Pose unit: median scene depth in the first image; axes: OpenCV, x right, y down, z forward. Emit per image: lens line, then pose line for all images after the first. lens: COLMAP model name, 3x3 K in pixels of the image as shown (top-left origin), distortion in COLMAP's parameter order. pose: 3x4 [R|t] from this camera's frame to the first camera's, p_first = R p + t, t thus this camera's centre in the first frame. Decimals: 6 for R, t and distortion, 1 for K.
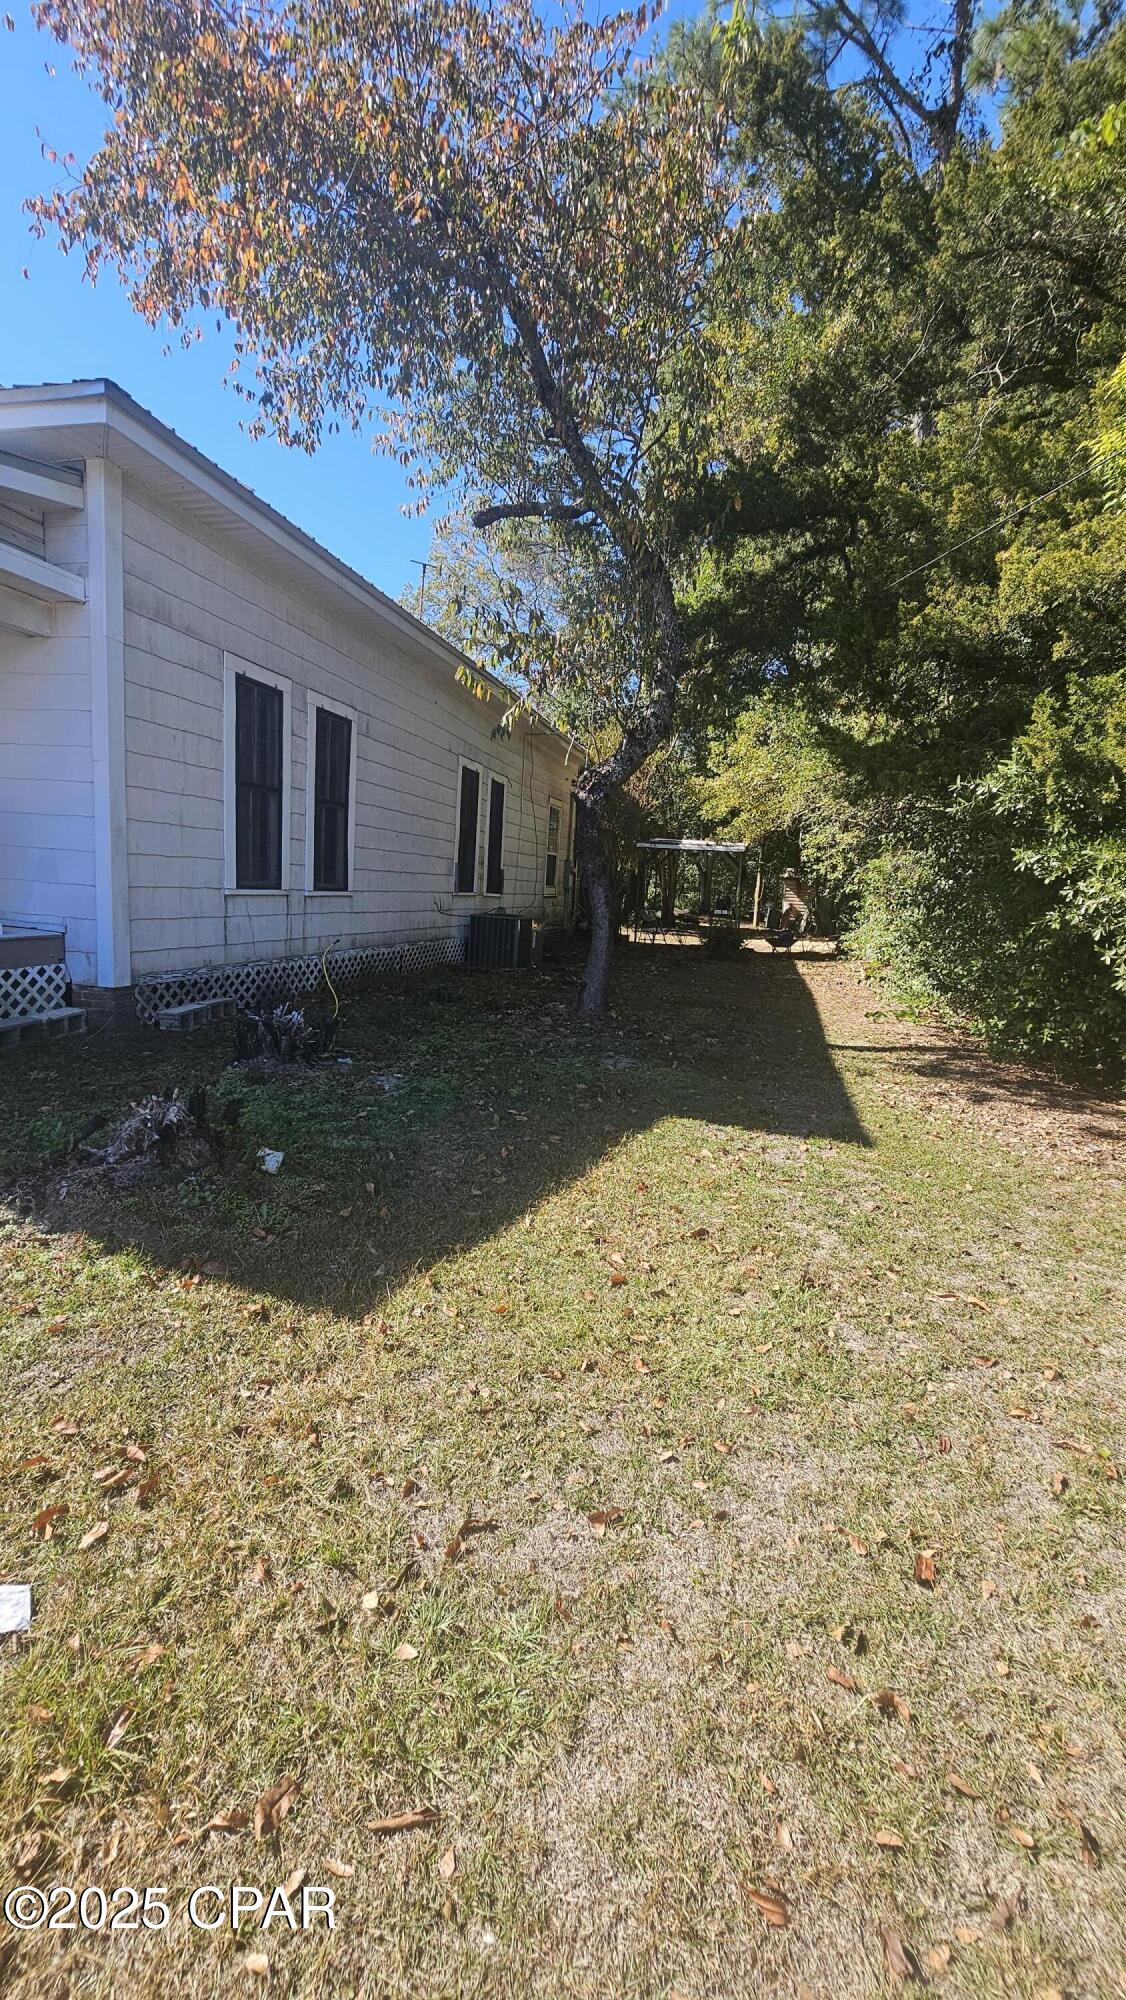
lens RADIAL K [[819.9, 0, 569.6], [0, 819.9, 997.5], [0, 0, 1]] dist [-0.002237, 0.000038]
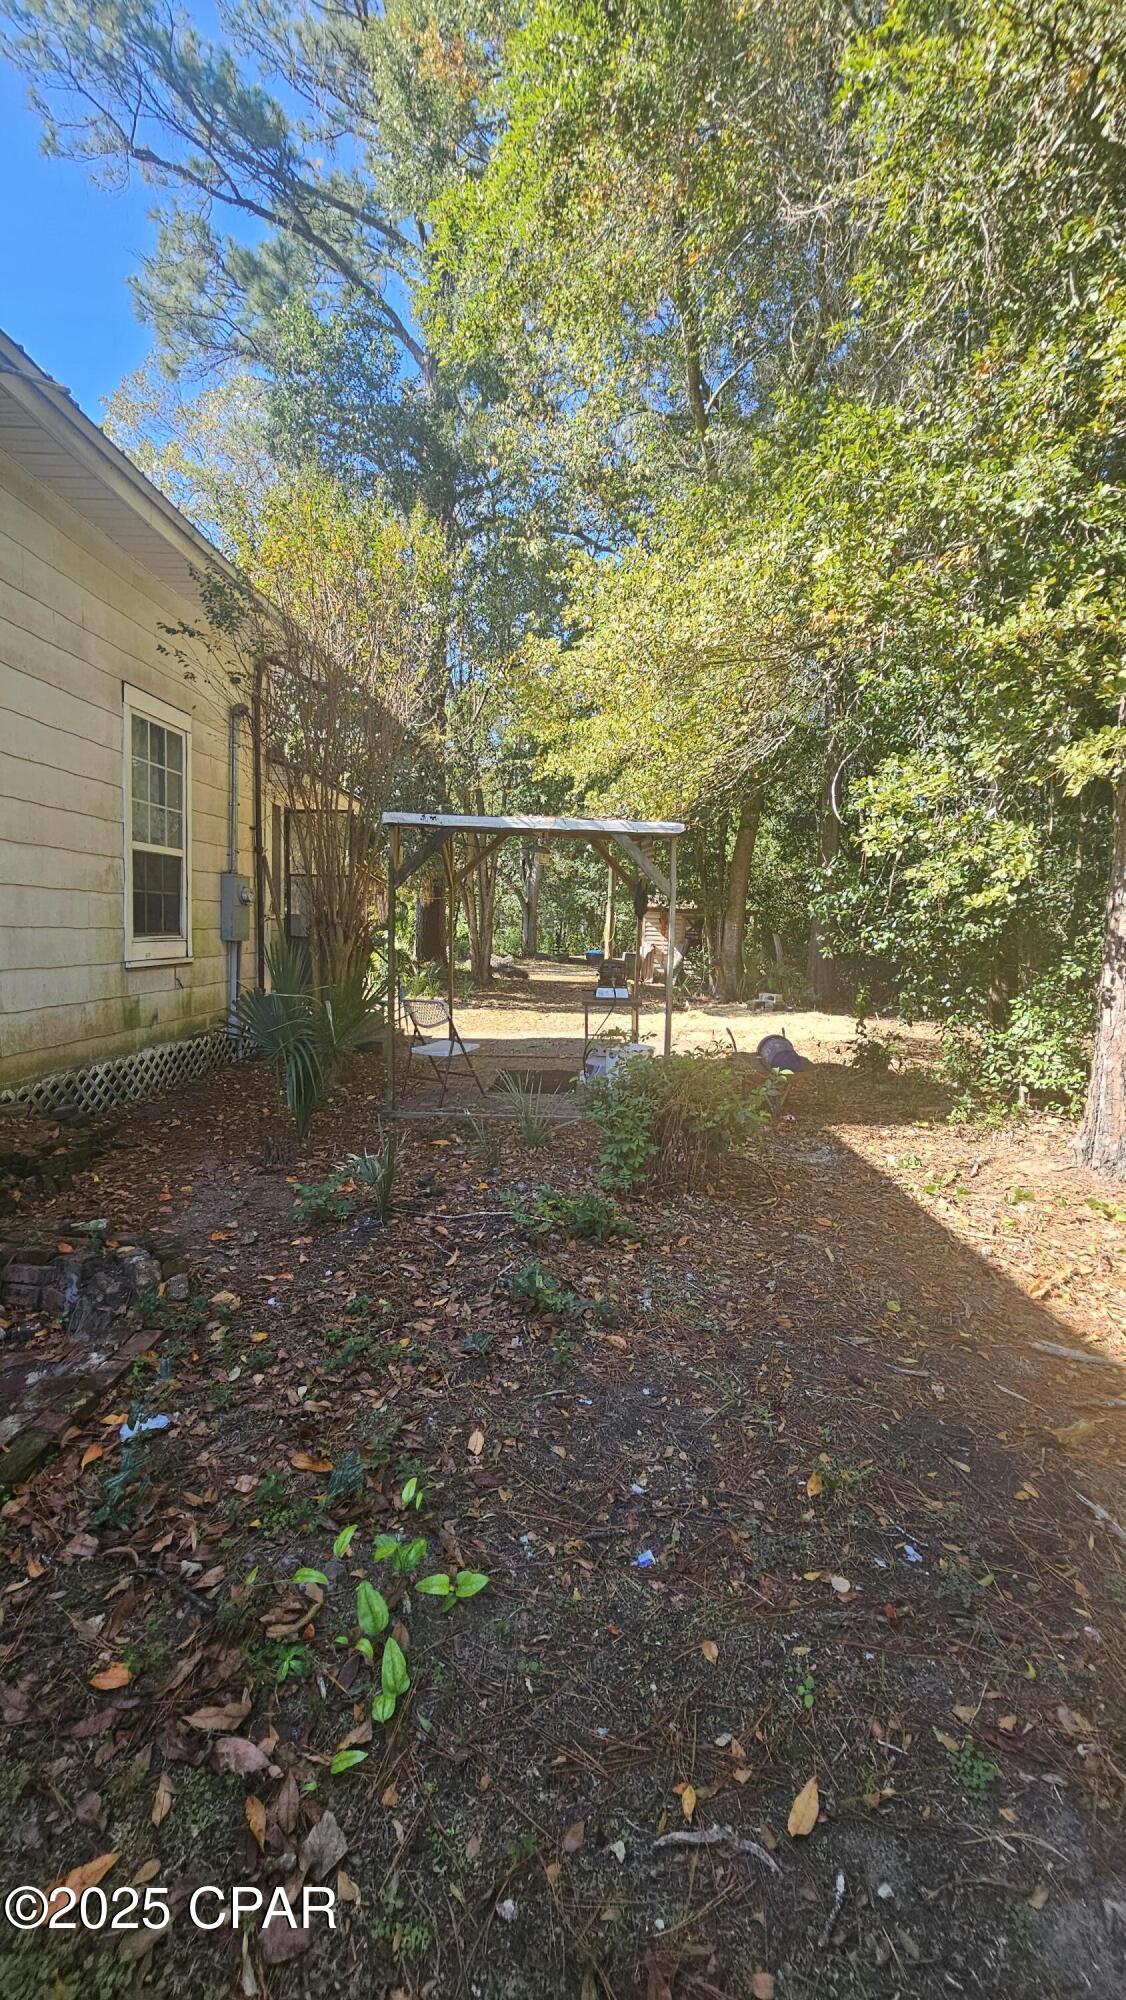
lens RADIAL K [[819.9, 0, 569.6], [0, 819.9, 997.5], [0, 0, 1]] dist [-0.002237, 0.000038]
pose [[0.975258, -0.035522, 0.218195, 0.070812], [0.044261, 0.998396, -0.035293, -0.081363], [-0.216592, 0.044078, 0.975267, 0.556851]]
